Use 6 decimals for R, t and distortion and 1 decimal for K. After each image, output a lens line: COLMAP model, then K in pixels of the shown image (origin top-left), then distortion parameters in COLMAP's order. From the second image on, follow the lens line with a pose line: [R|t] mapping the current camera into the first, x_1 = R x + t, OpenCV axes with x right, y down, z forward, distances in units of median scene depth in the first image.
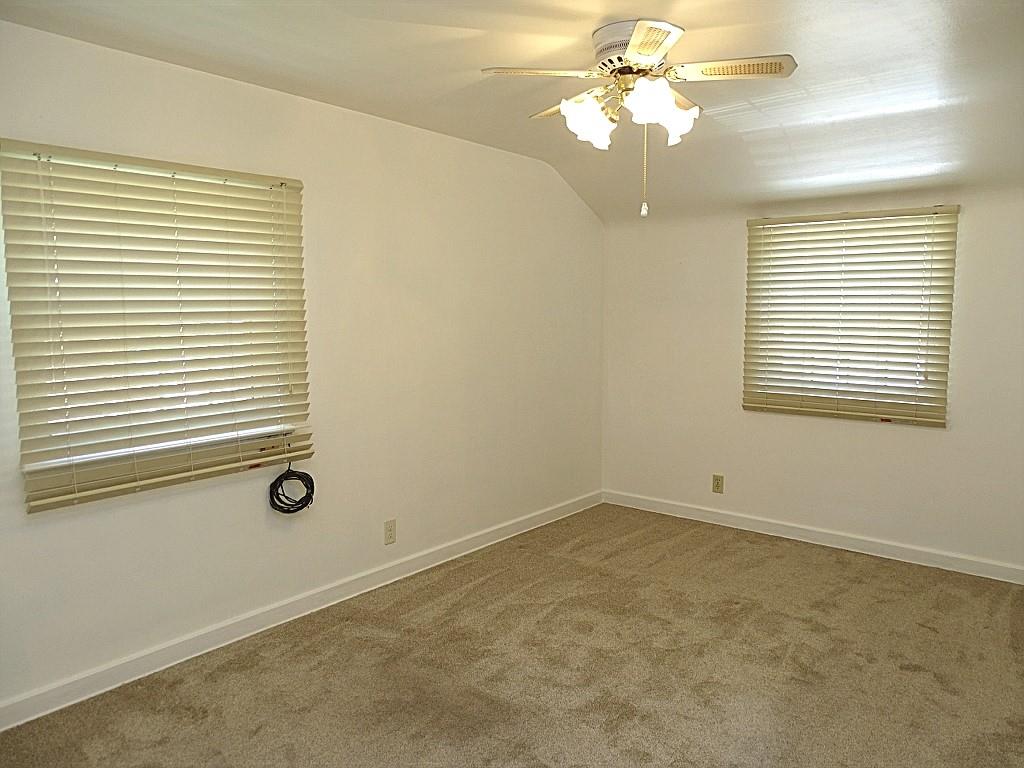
lens RADIAL K [[727.4, 0, 516.3], [0, 727.4, 381.9], [0, 0, 1]] dist [0.000982, 0.002166]
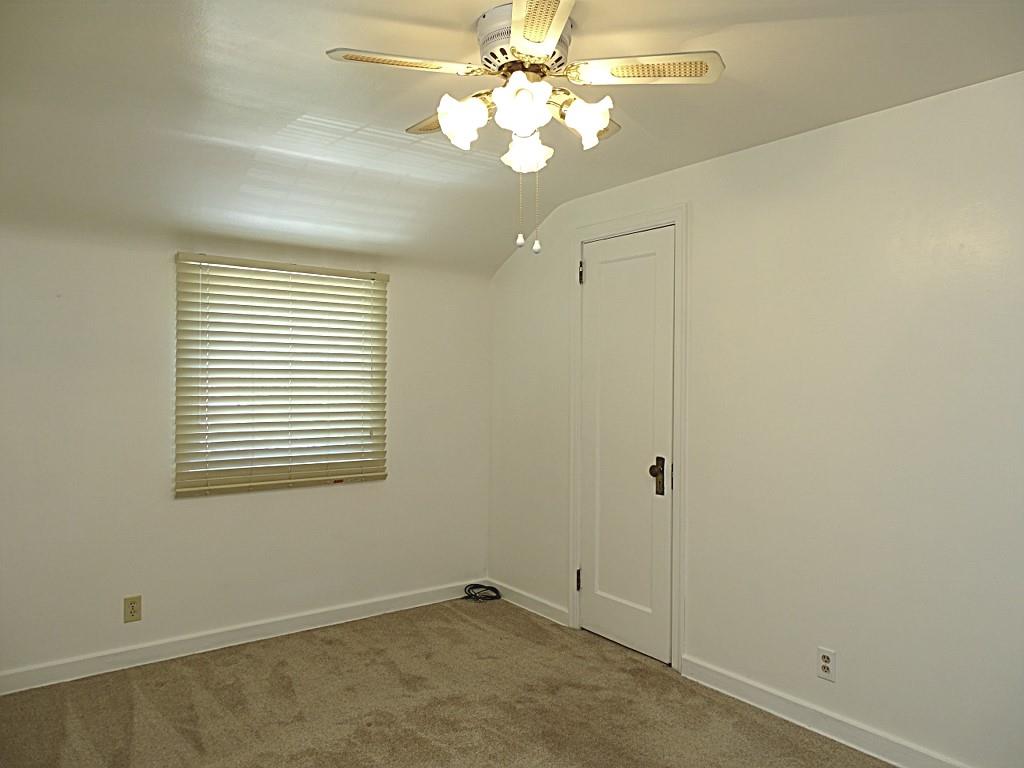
lens RADIAL K [[727.4, 0, 516.3], [0, 727.4, 381.9], [0, 0, 1]] dist [0.000982, 0.002166]
pose [[0.240818, -0.010243, 0.970516, -0.393591], [0.089718, 0.995898, -0.011751, -0.048806], [-0.966415, 0.089903, 0.240749, 0.534748]]
